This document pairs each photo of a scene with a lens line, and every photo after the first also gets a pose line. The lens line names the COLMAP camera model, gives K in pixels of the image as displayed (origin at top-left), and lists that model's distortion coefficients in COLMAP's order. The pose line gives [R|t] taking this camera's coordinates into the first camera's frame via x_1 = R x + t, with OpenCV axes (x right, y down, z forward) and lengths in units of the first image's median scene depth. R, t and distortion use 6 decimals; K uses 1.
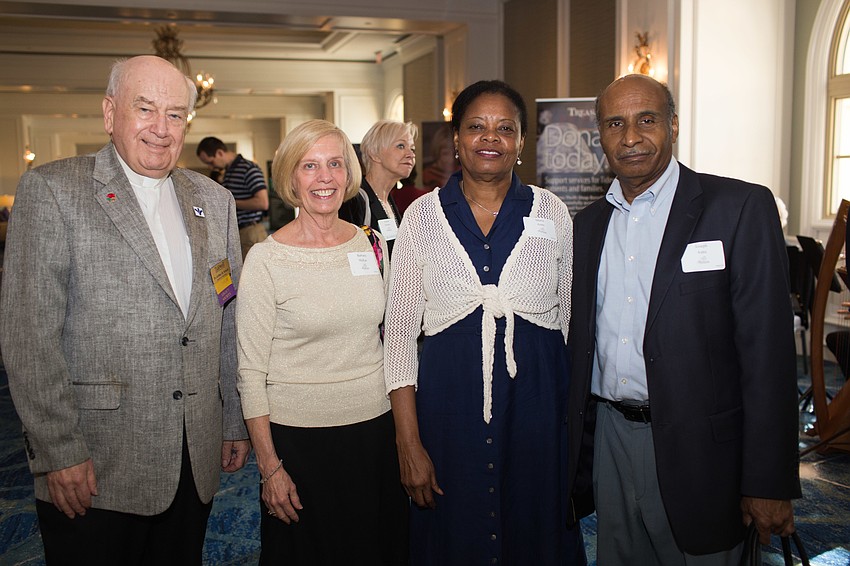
lens RADIAL K [[863.2, 0, 423.8], [0, 863.2, 270.1], [0, 0, 1]] dist [-0.008262, 0.000452]
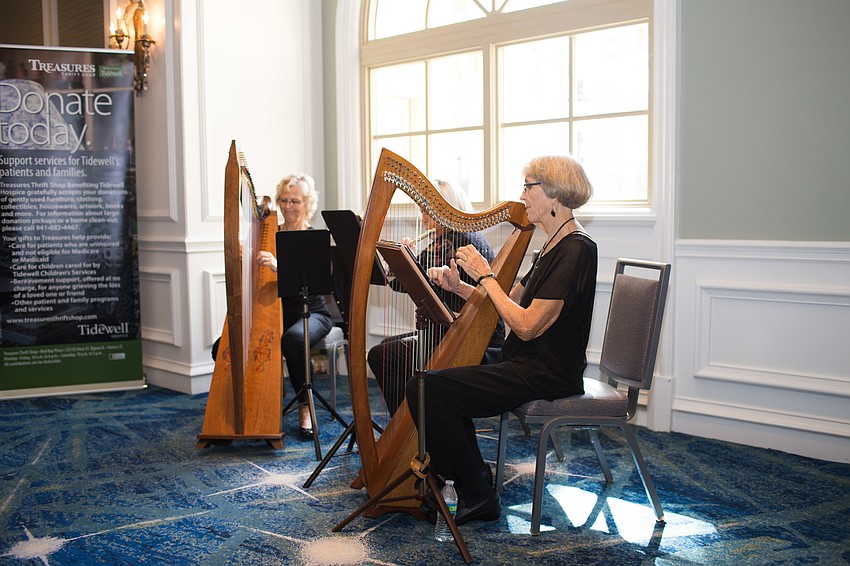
lens RADIAL K [[863.2, 0, 423.8], [0, 863.2, 270.1], [0, 0, 1]] dist [-0.008262, 0.000452]
pose [[0.879339, -0.028016, 0.475372, 0.111346], [0.053509, 0.997759, -0.040179, 0.032306], [-0.473181, 0.060768, 0.878867, 0.230732]]
